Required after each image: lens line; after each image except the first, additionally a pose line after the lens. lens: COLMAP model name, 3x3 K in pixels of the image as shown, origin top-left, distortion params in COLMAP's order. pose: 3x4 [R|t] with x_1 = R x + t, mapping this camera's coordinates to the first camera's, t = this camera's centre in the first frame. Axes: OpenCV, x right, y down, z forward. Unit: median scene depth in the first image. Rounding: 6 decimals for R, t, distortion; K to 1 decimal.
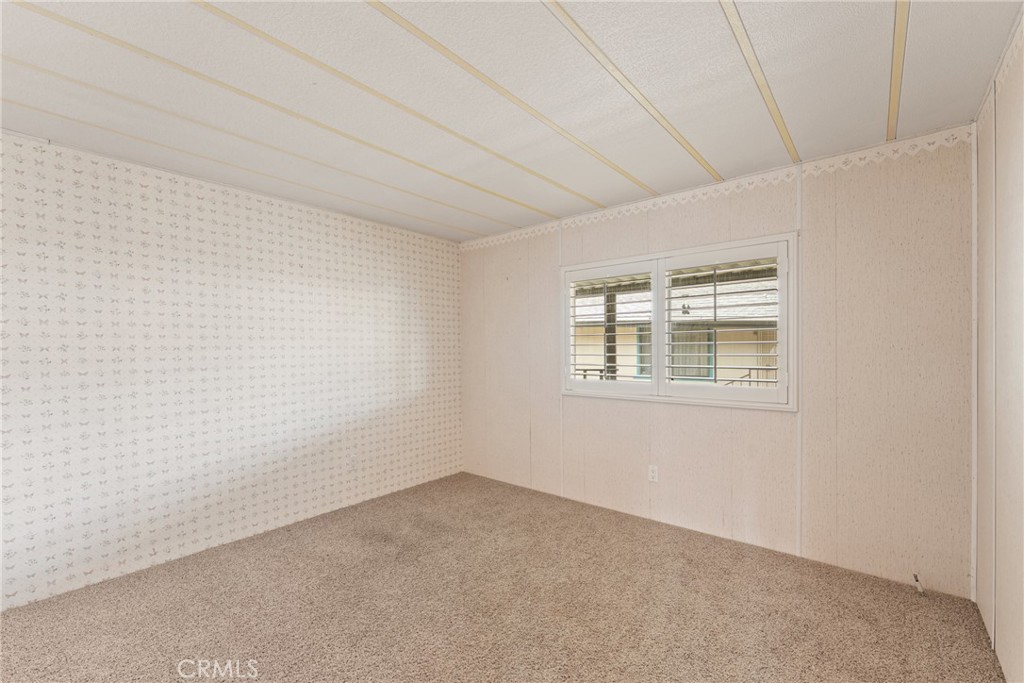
lens RADIAL K [[438.0, 0, 464.1], [0, 438.0, 356.2], [0, 0, 1]] dist [-0.002180, -0.000157]
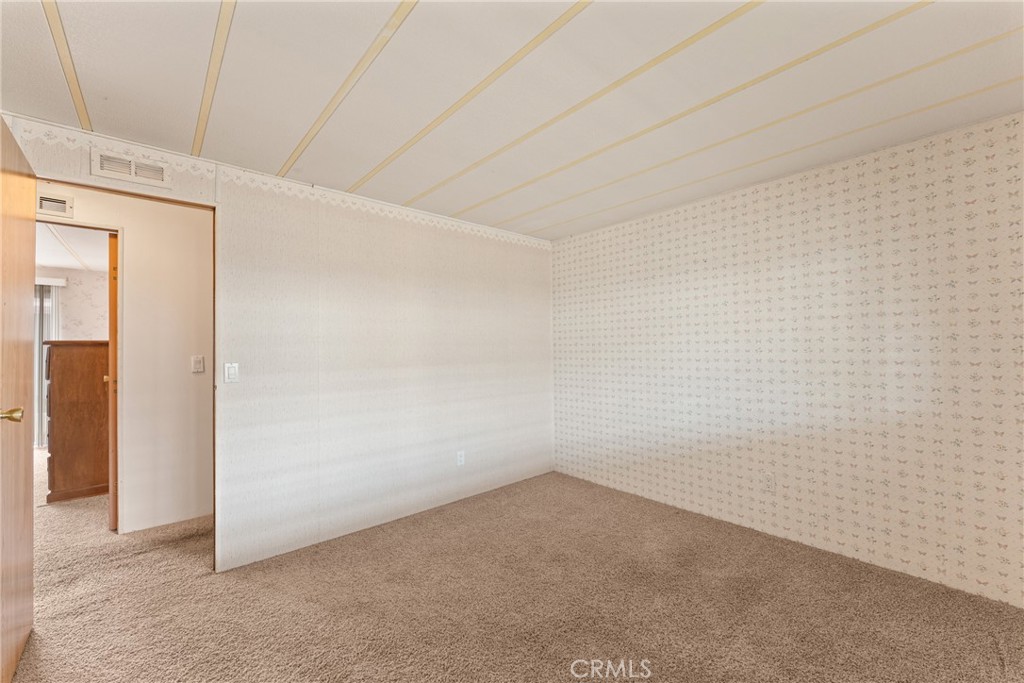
lens RADIAL K [[410.4, 0, 508.3], [0, 410.4, 340.9], [0, 0, 1]] dist [0.001402, 0.000631]
pose [[-0.104486, -0.006267, -0.994507, 0.586174], [-0.000556, 0.999980, -0.006244, -0.015673], [0.994526, -0.000099, -0.104488, 0.625969]]
